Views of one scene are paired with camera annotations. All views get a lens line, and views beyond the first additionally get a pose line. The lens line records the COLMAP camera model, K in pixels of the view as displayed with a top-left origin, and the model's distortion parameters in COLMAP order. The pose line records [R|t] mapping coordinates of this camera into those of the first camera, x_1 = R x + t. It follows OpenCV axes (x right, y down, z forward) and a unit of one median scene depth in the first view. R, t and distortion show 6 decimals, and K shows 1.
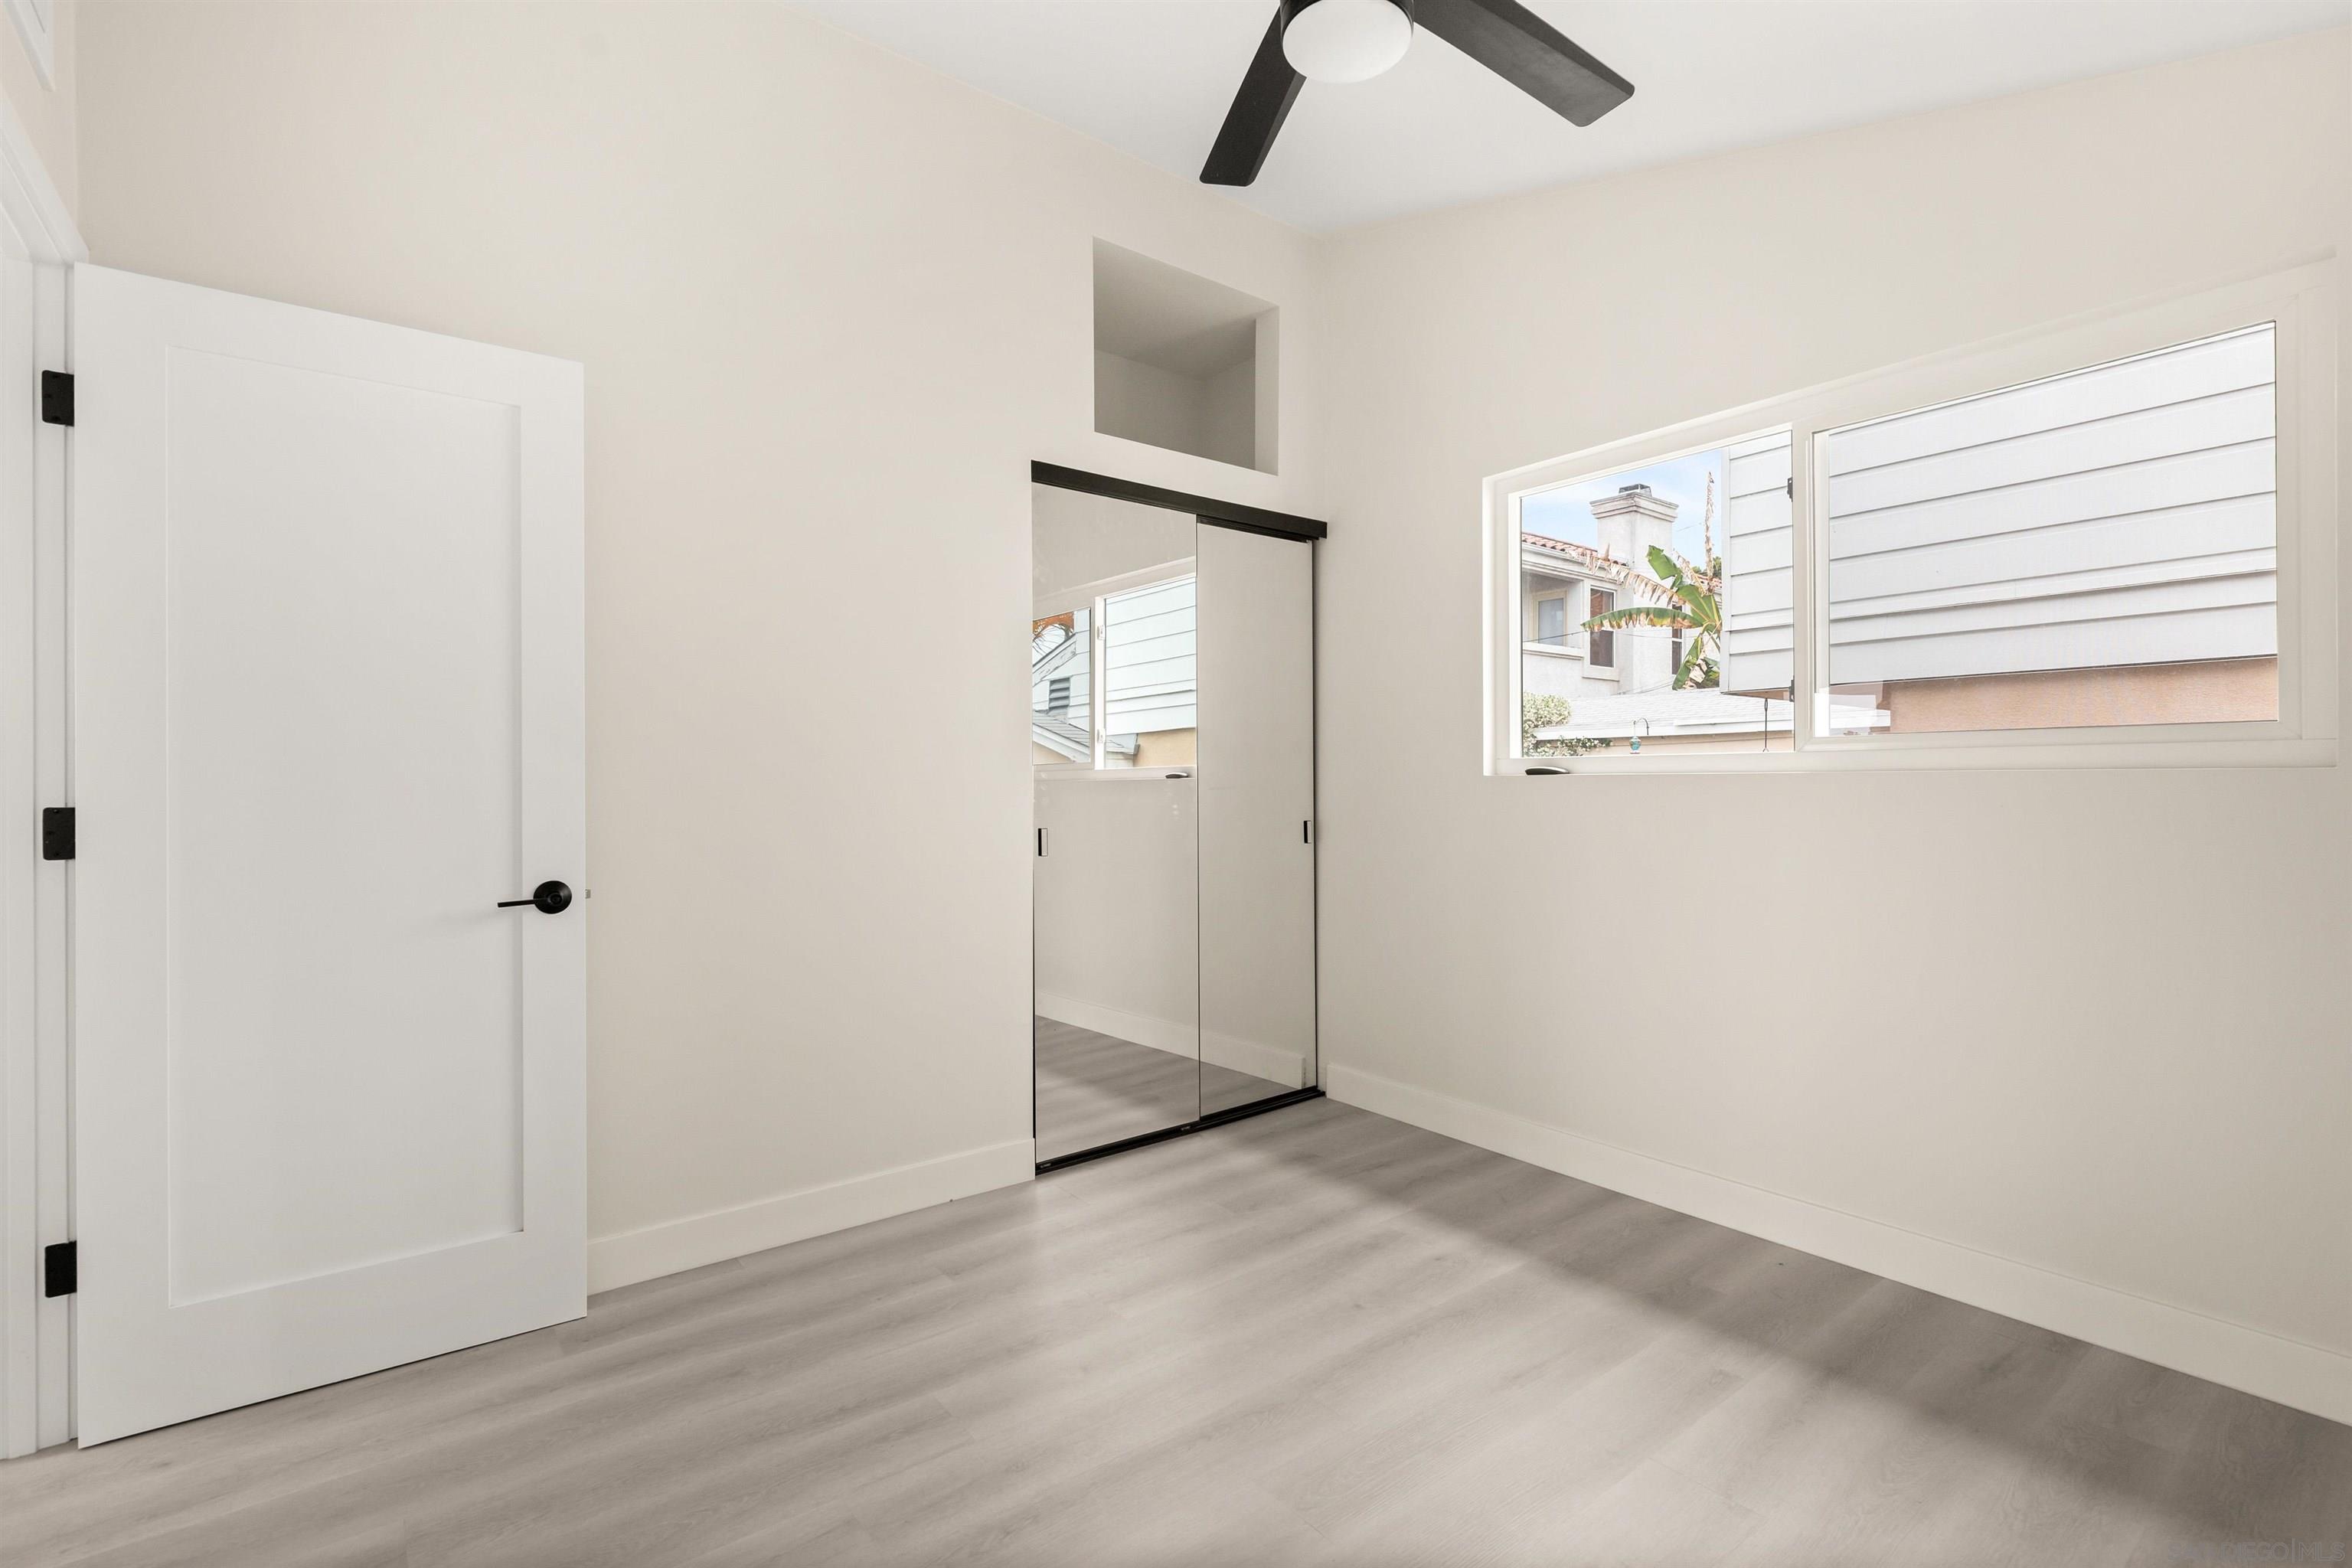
lens RADIAL K [[1099.3, 0, 1170.5], [0, 1099.3, 767.2], [0, 0, 1]] dist [-0.027084, -0.000122]
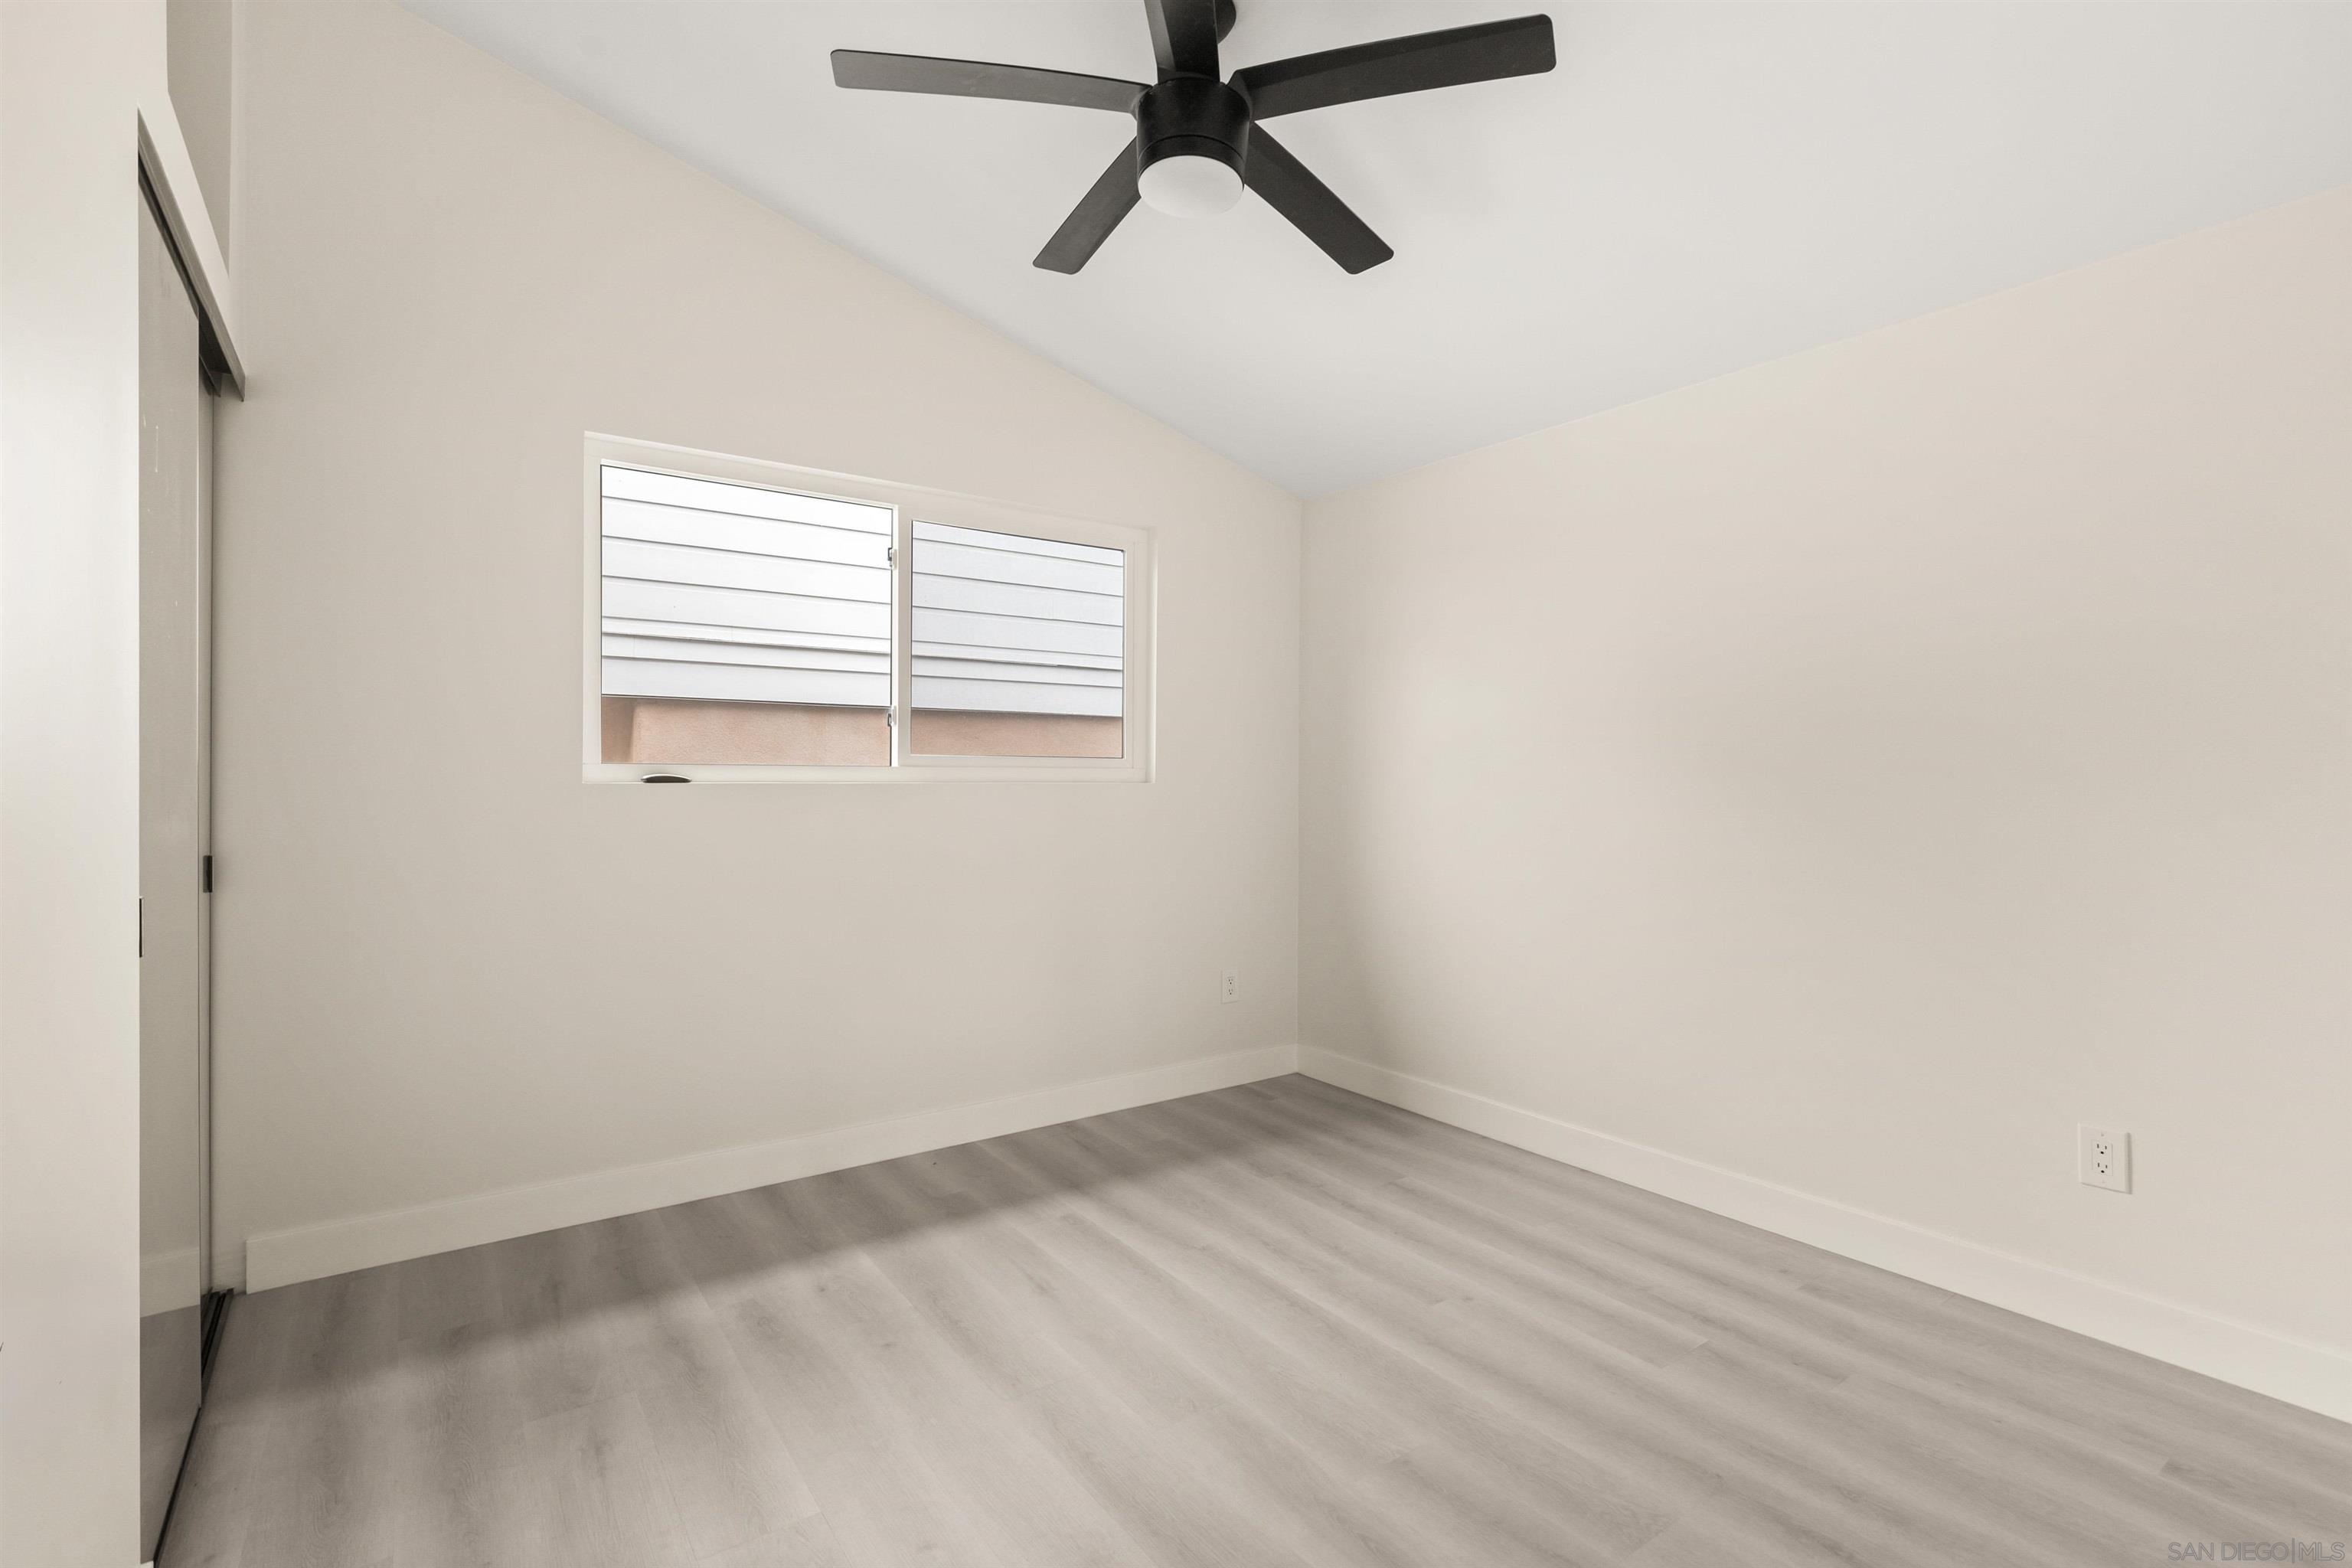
lens RADIAL K [[1069.8, 0, 1181.0], [0, 1069.8, 783.9], [0, 0, 1]] dist [-0.002152, -0.000070]
pose [[0.019409, 0.003923, 0.999804, -0.649090], [0.002078, 0.999990, -0.003964, 0.018953], [-0.999809, 0.002155, 0.019401, 0.650927]]
